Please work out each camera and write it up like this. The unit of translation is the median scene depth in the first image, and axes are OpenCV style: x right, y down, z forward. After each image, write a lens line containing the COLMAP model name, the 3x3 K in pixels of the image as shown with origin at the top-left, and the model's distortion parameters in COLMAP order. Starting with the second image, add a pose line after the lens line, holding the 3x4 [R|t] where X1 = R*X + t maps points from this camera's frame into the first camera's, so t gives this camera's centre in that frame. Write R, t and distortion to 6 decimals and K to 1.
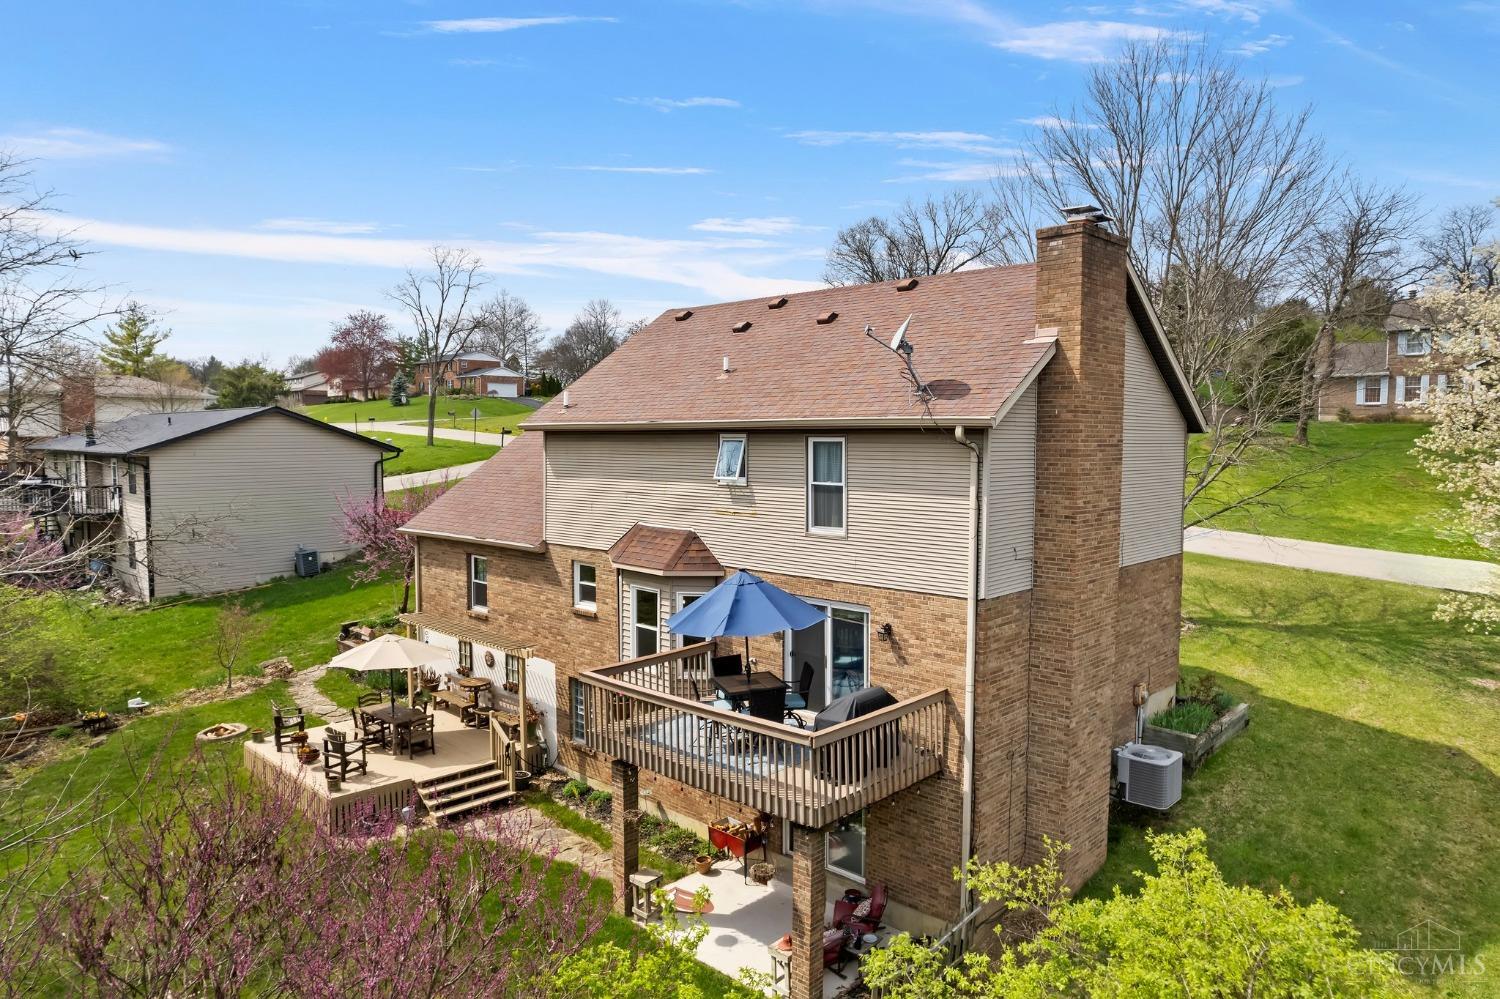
lens RADIAL K [[955.3, 0, 753.1], [0, 955.3, 501.5], [0, 0, 1]] dist [-0.037397, 0.017181]
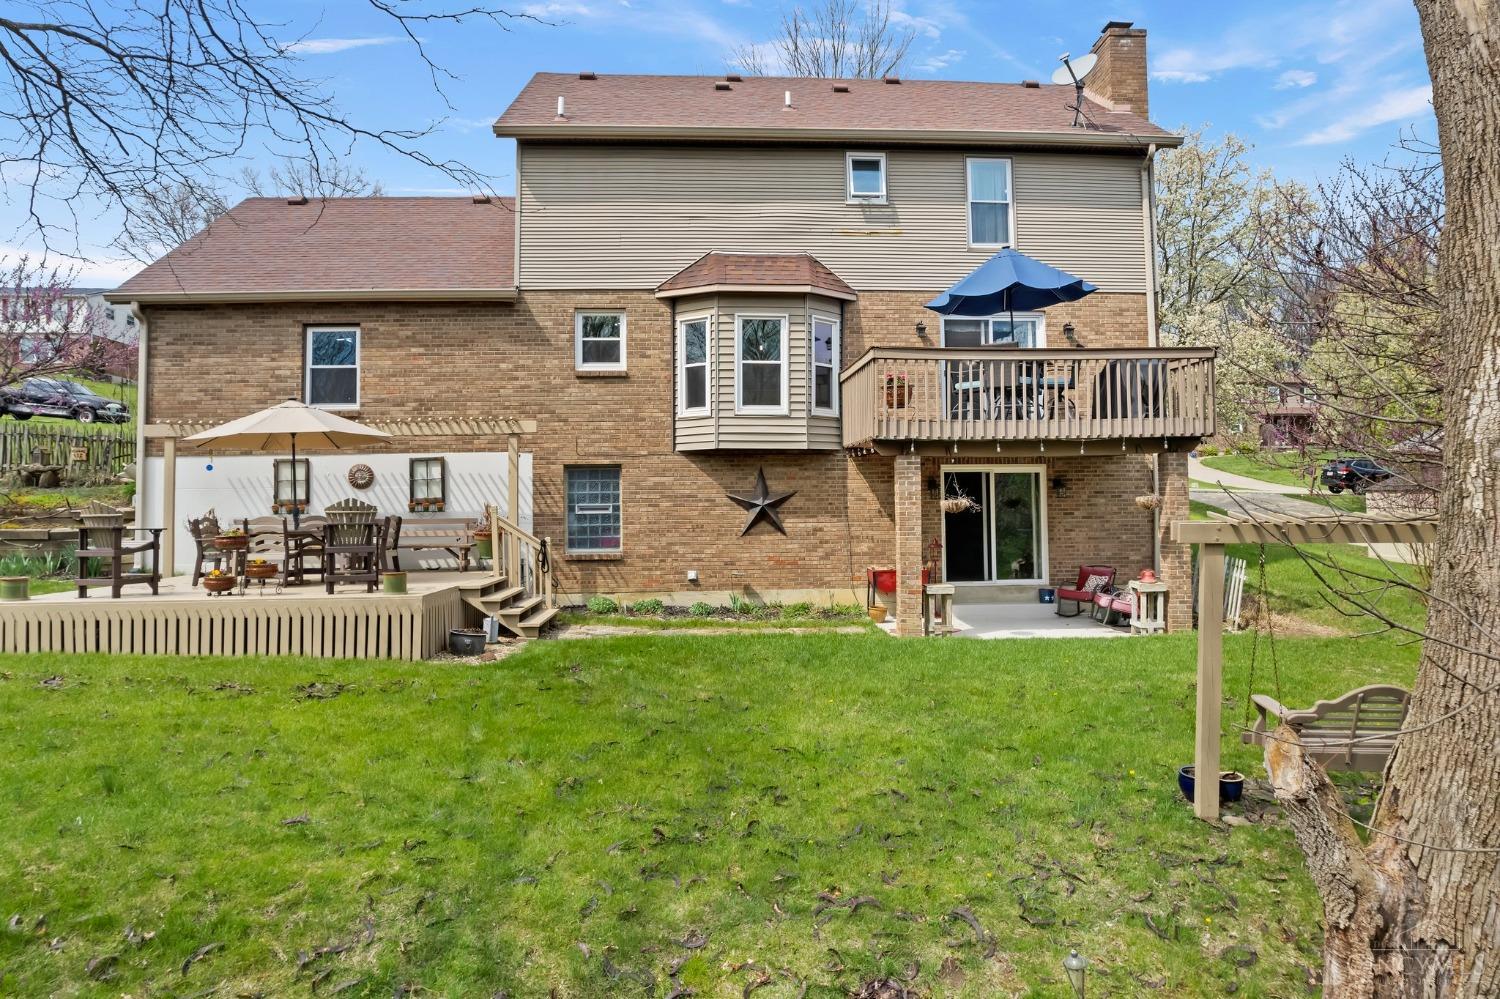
lens RADIAL K [[955.3, 0, 746.2], [0, 955.3, 489.3], [0, 0, 1]] dist [-0.037397, 0.017181]
pose [[0.685067, 0.022749, 0.728124, -0.643137], [0.061312, 0.994165, -0.088747, 0.279062], [-0.725895, 0.105440, 0.679676, 0.389242]]
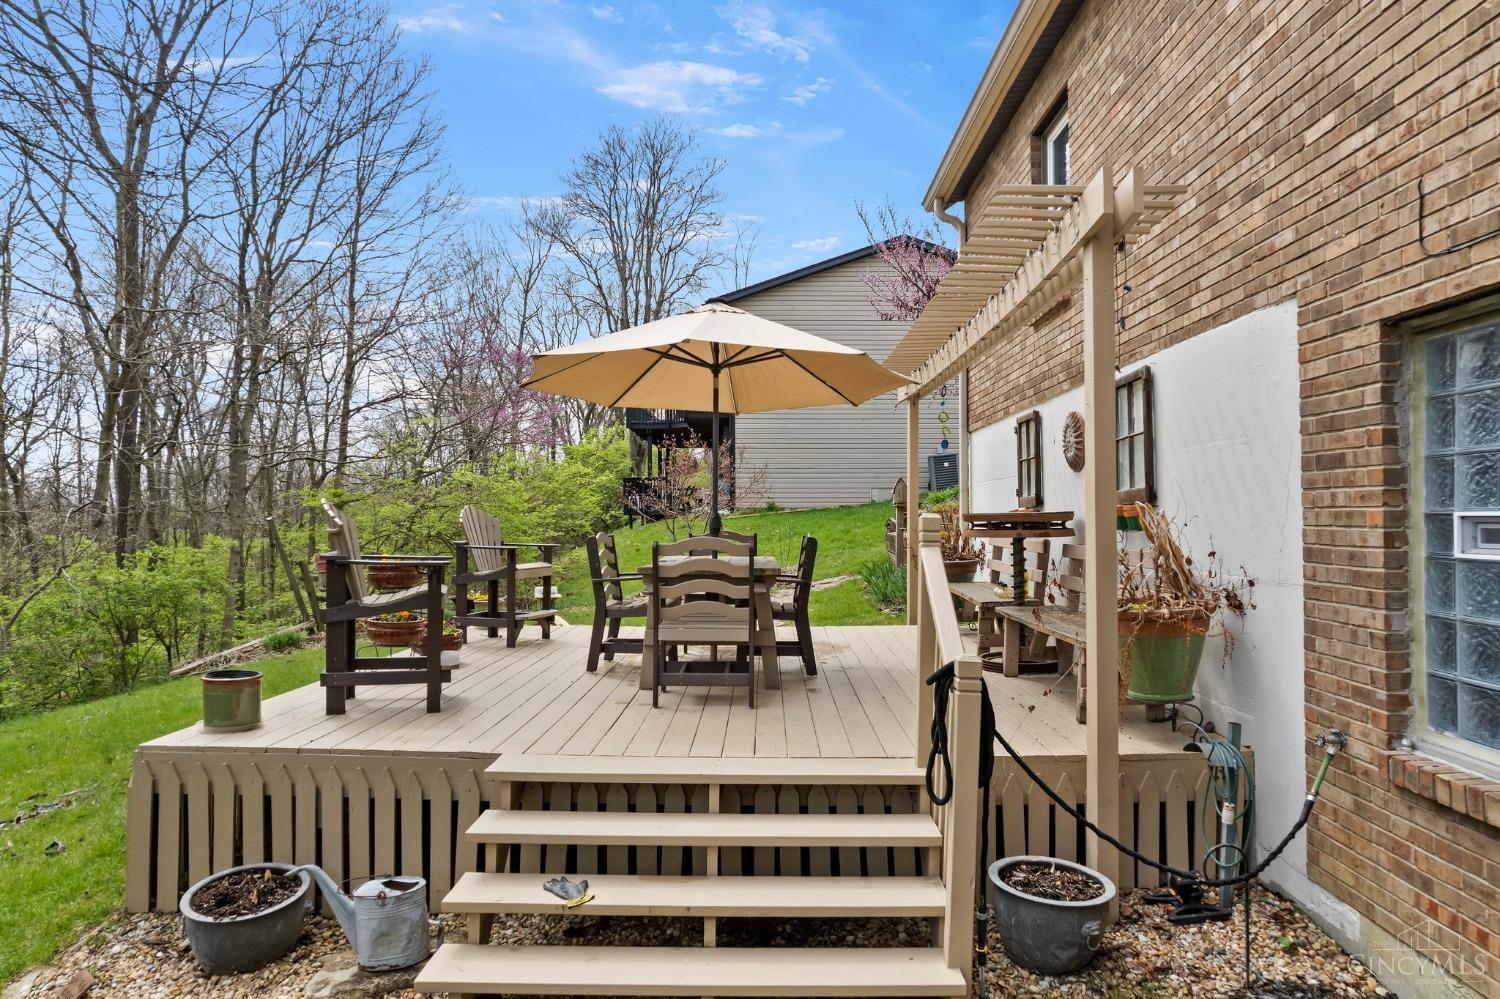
lens RADIAL K [[955.3, 0, 758.1], [0, 955.3, 494.4], [0, 0, 1]] dist [-0.037397, 0.017181]
pose [[0.688965, -0.013073, -0.724677, -0.152661], [-0.043548, 0.997284, -0.059393, 0.226248], [0.723485, 0.072478, 0.686525, 0.824089]]
